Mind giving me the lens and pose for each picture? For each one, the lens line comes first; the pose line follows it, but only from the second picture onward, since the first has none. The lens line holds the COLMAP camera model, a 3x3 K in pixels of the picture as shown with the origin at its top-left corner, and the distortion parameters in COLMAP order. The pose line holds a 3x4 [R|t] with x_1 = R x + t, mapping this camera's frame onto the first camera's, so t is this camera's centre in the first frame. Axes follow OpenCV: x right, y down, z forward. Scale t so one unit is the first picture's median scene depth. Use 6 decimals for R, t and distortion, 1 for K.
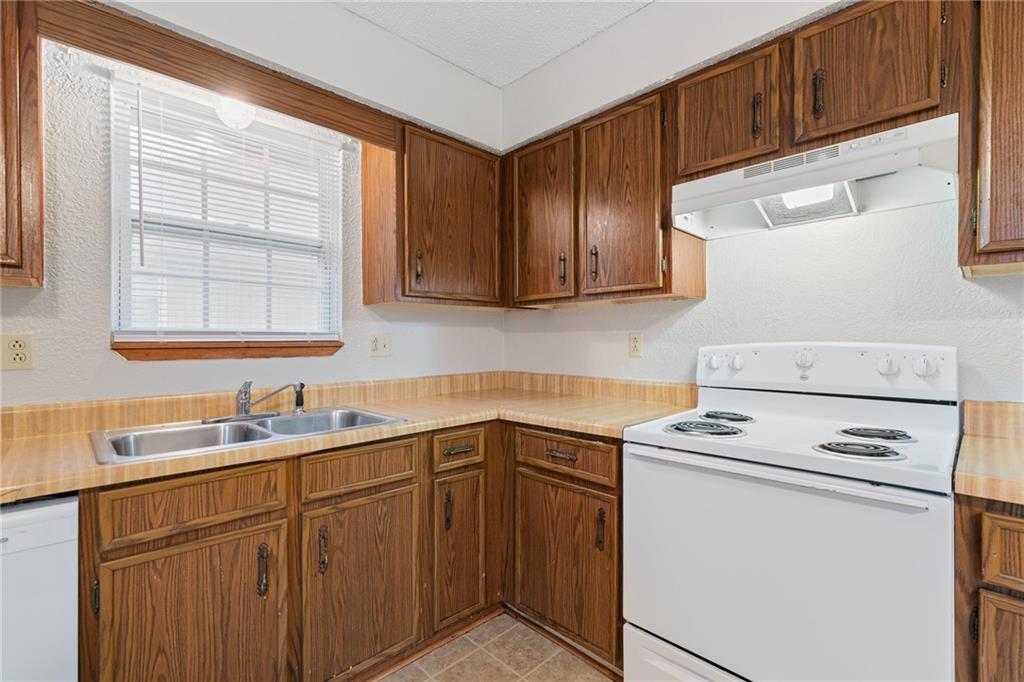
lens RADIAL K [[469.6, 0, 494.7], [0, 469.6, 343.8], [0, 0, 1]] dist [0.012245, -0.000180]
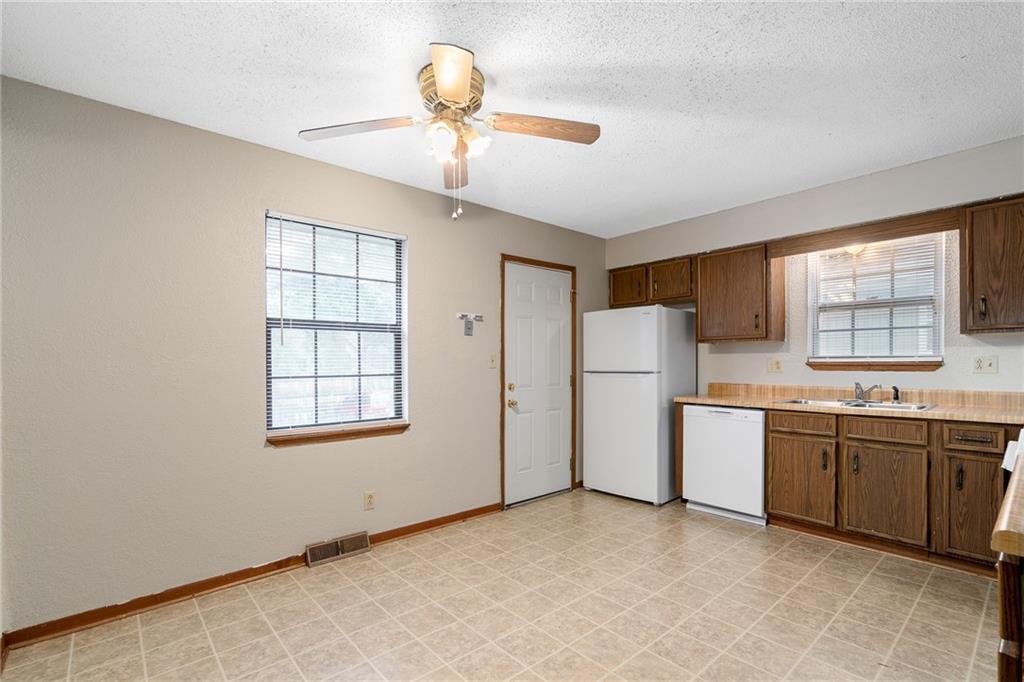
lens RADIAL K [[467.1, 0, 520.4], [0, 467.1, 354.0], [0, 0, 1]] dist [-0.000721, 0.000248]
pose [[-0.033976, -0.013179, -0.999336, 1.575892], [-0.002781, 0.999910, -0.013092, -0.008794], [0.999419, 0.002335, -0.034010, -0.361289]]
